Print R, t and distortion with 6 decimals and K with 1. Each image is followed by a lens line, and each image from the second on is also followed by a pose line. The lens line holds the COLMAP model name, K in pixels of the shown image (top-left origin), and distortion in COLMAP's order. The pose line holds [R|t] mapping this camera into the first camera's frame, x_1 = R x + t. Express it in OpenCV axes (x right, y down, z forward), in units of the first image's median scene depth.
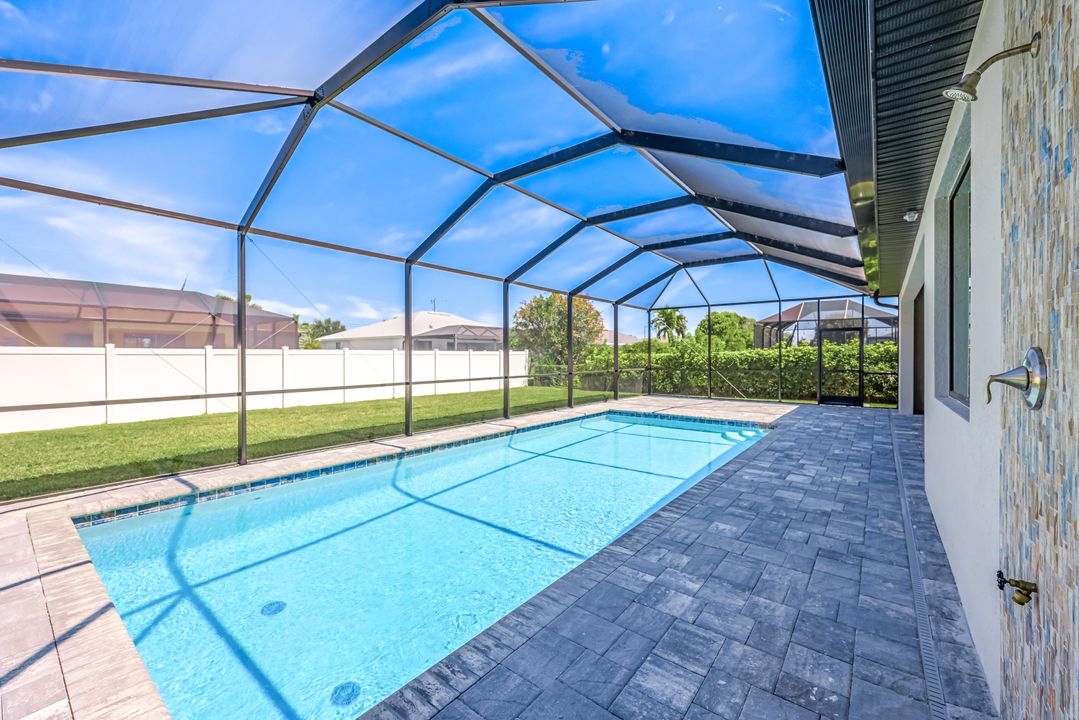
lens RADIAL K [[435.3, 0, 540.7], [0, 435.3, 356.7], [0, 0, 1]] dist [0.001101, 0.000604]
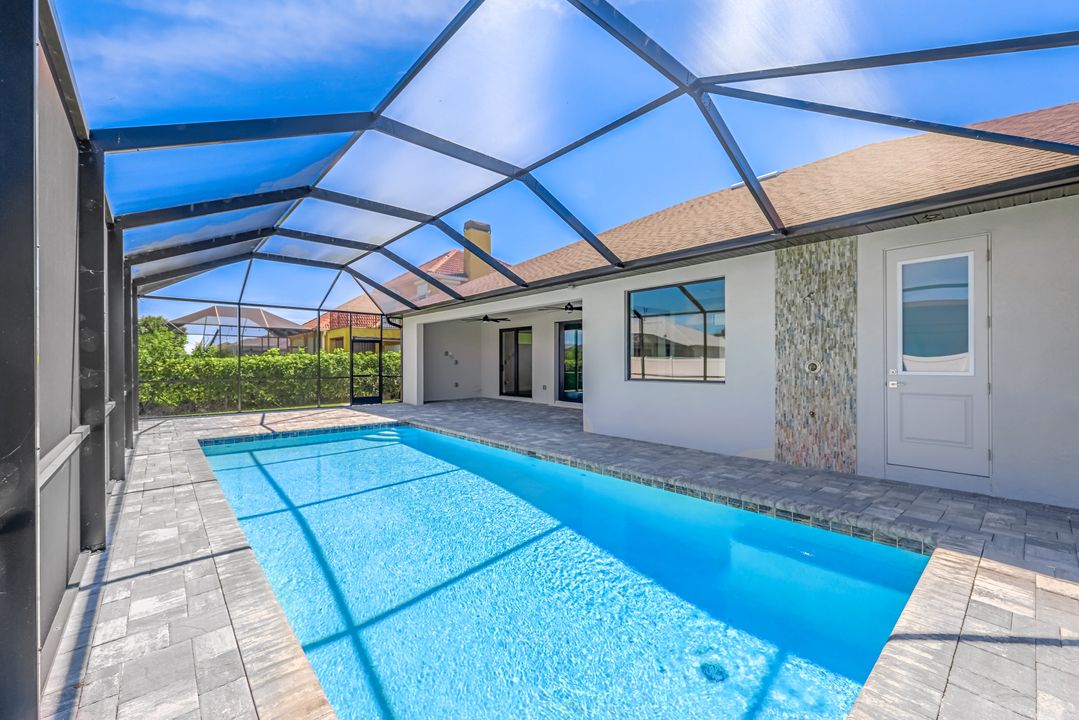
lens RADIAL K [[435.3, 0, 540.8], [0, 435.3, 361.0], [0, 0, 1]] dist [0.001101, 0.000604]
pose [[0.175936, 0.005099, 0.984388, -0.419985], [0.001611, 0.999984, -0.005468, 0.000026], [-0.984400, 0.002547, 0.175925, 0.326172]]
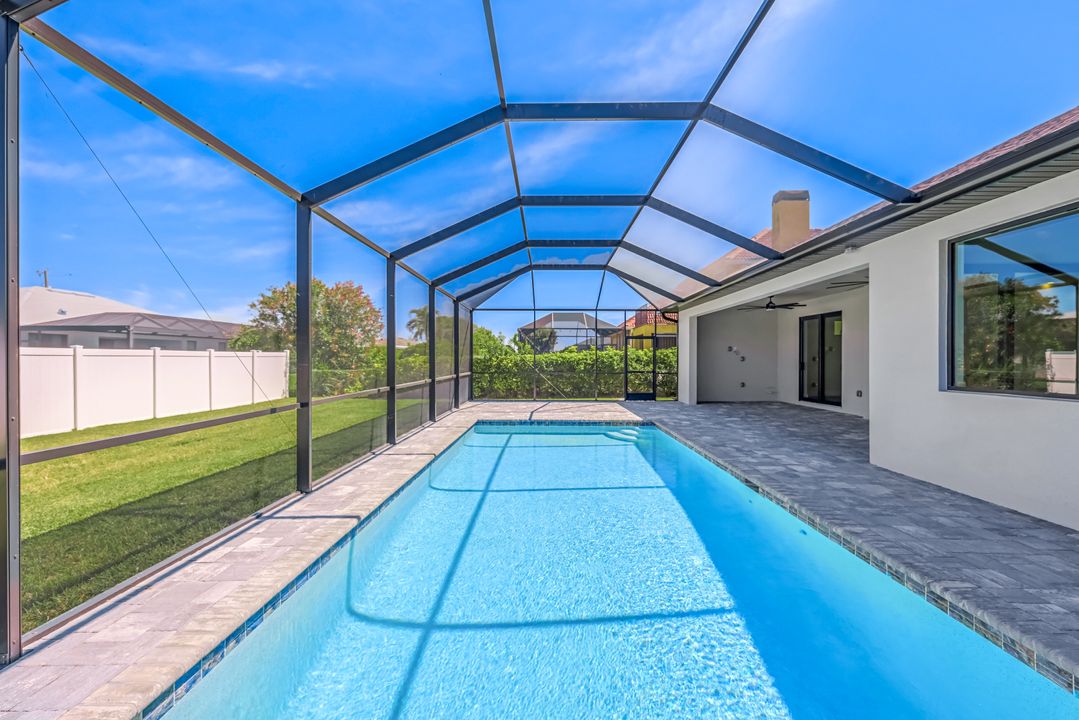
lens RADIAL K [[435.3, 0, 532.4], [0, 435.3, 348.4], [0, 0, 1]] dist [0.001101, 0.000604]
pose [[0.794030, 0.017342, 0.607631, -0.291998], [-0.002255, 0.999670, -0.025584, -0.000562], [-0.607875, 0.018944, 0.793807, 0.232760]]
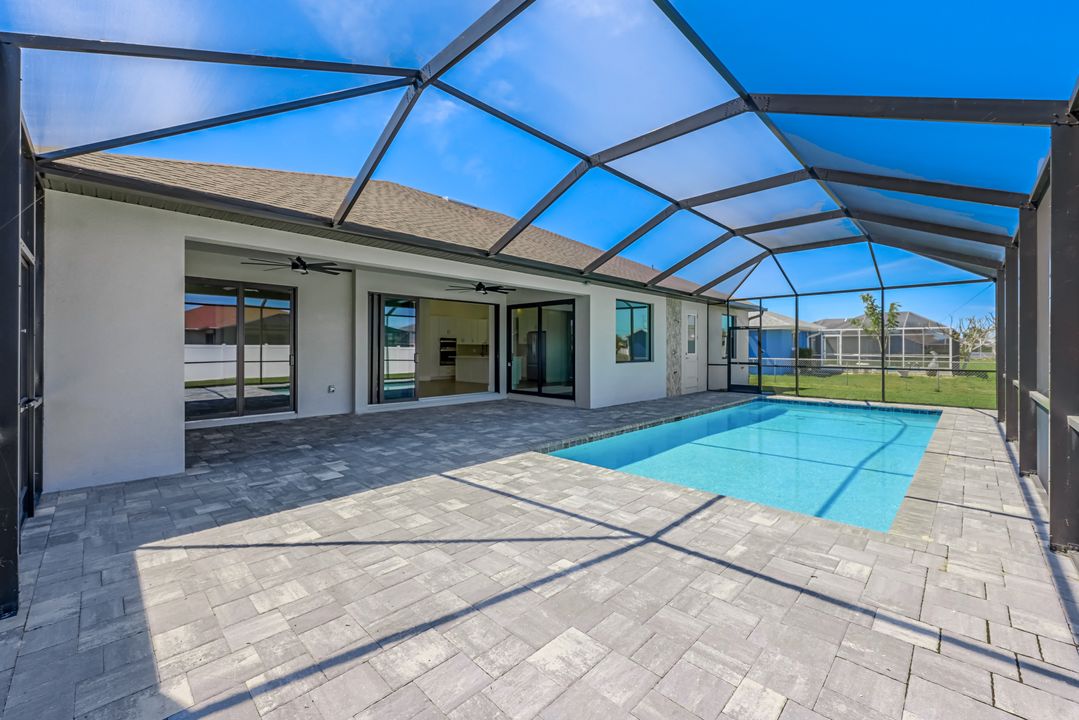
lens RADIAL K [[435.3, 0, 535.4], [0, 435.3, 352.5], [0, 0, 1]] dist [0.001101, 0.000604]
pose [[-0.992952, -0.000217, 0.118517, 0.340960], [0.000583, 0.999977, 0.006715, -0.003431], [-0.118516, 0.006737, -0.992929, 1.276012]]
